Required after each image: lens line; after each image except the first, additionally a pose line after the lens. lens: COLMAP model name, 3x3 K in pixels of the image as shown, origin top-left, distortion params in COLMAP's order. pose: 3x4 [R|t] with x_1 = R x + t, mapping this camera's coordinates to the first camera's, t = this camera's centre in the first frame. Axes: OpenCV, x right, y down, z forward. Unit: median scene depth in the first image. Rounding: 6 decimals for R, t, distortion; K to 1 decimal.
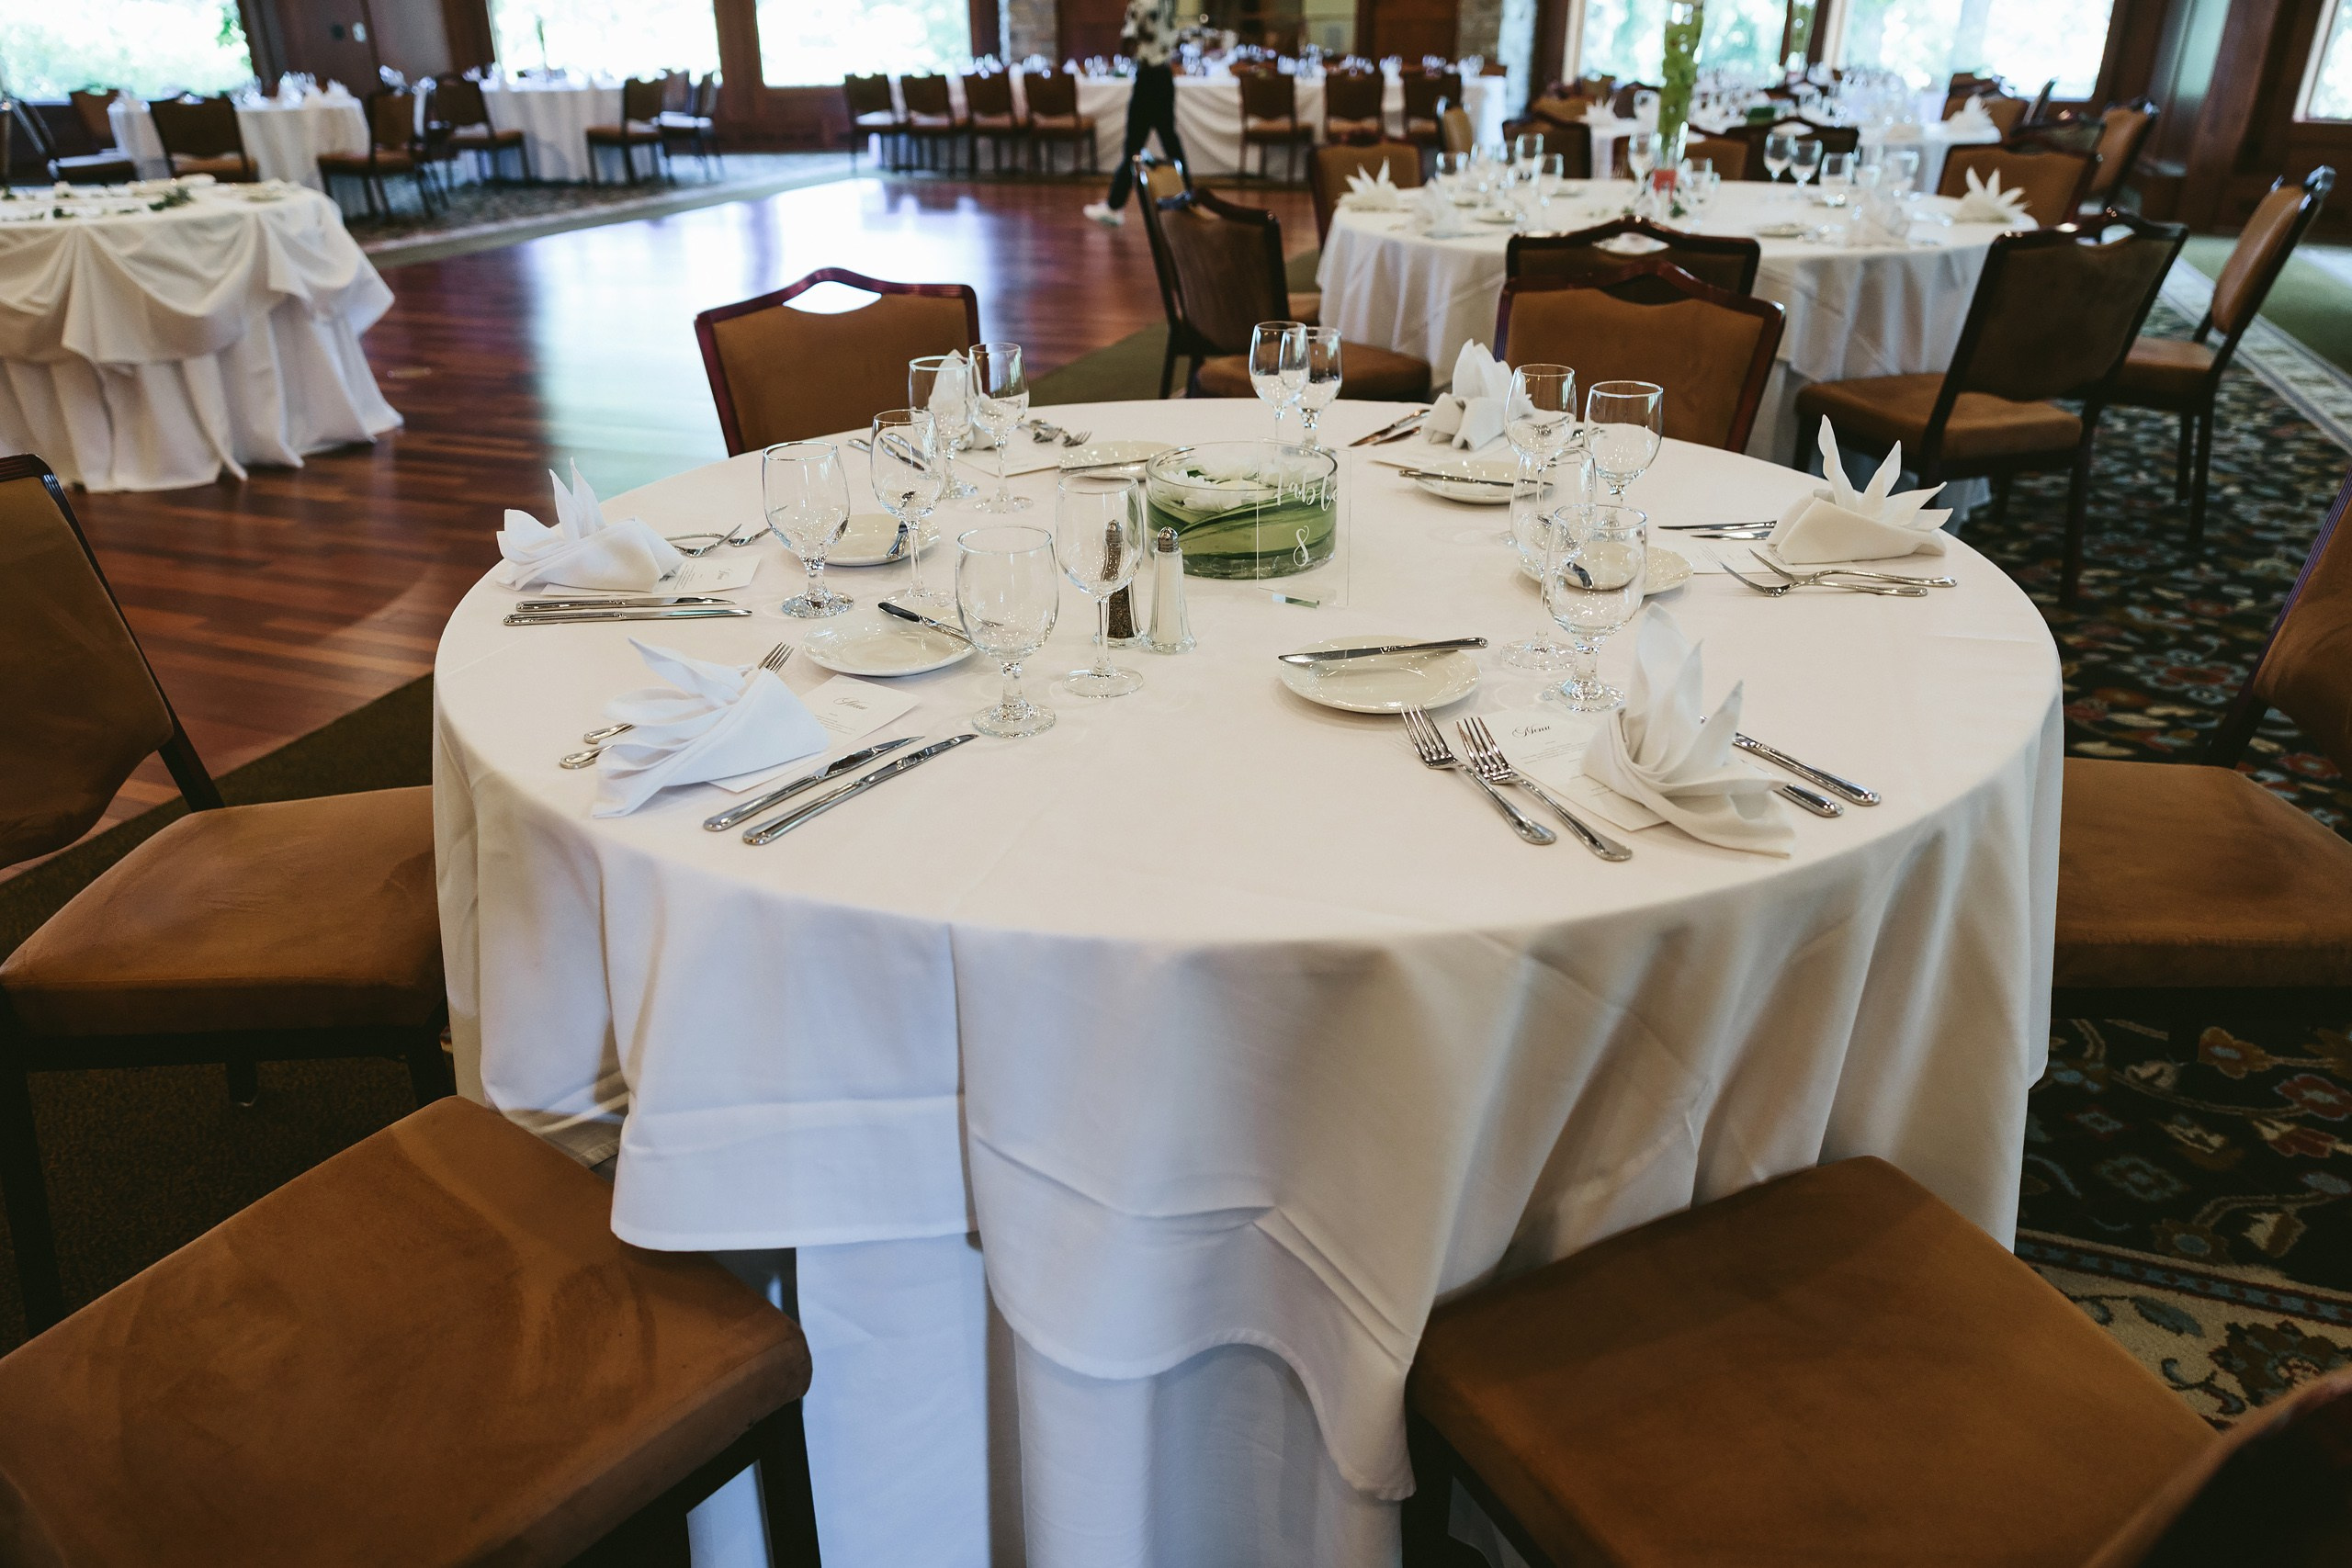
lens RADIAL K [[1624.8, 0, 1154.1], [0, 1624.8, 772.1], [0, 0, 1]] dist [0.008911, -0.003107]
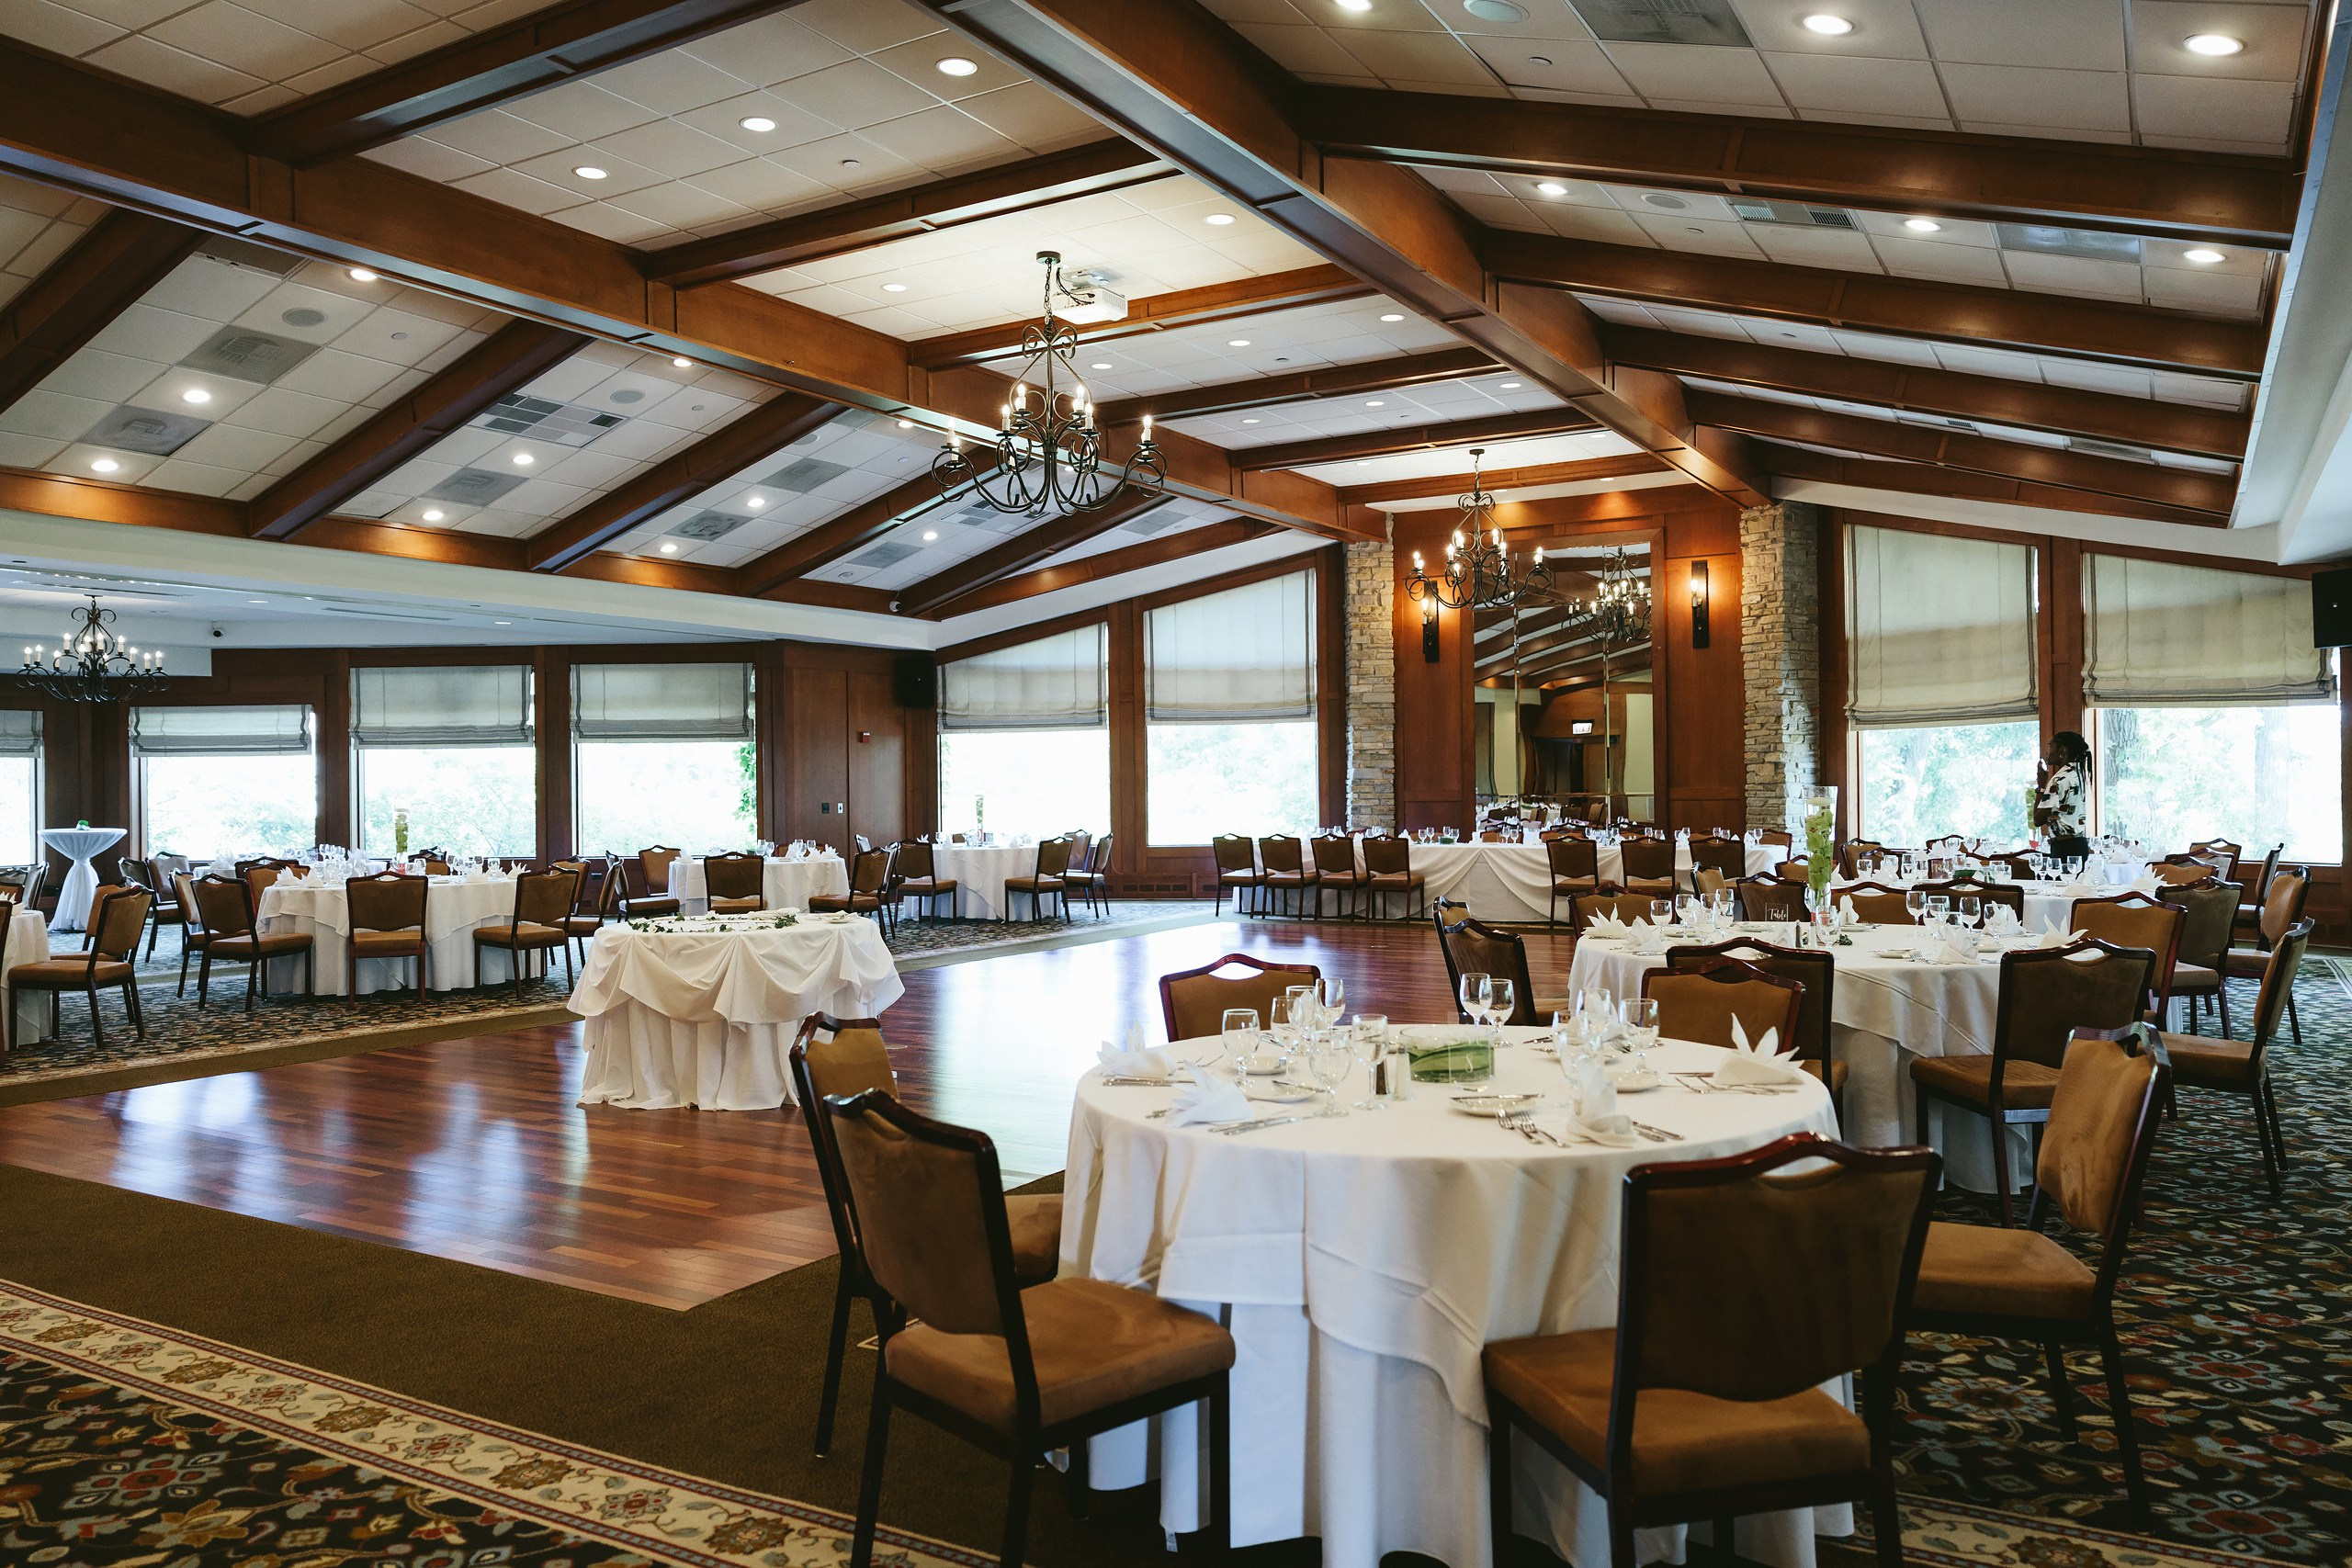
lens RADIAL K [[1624.8, 0, 1185.8], [0, 1624.8, 792.4], [0, 0, 1]] dist [0.008911, -0.003107]
pose [[0.982900, -0.001081, -0.184138, 0.080374], [-0.076126, 0.908142, -0.411683, 0.302209], [0.167669, 0.418660, 0.892531, -0.755396]]
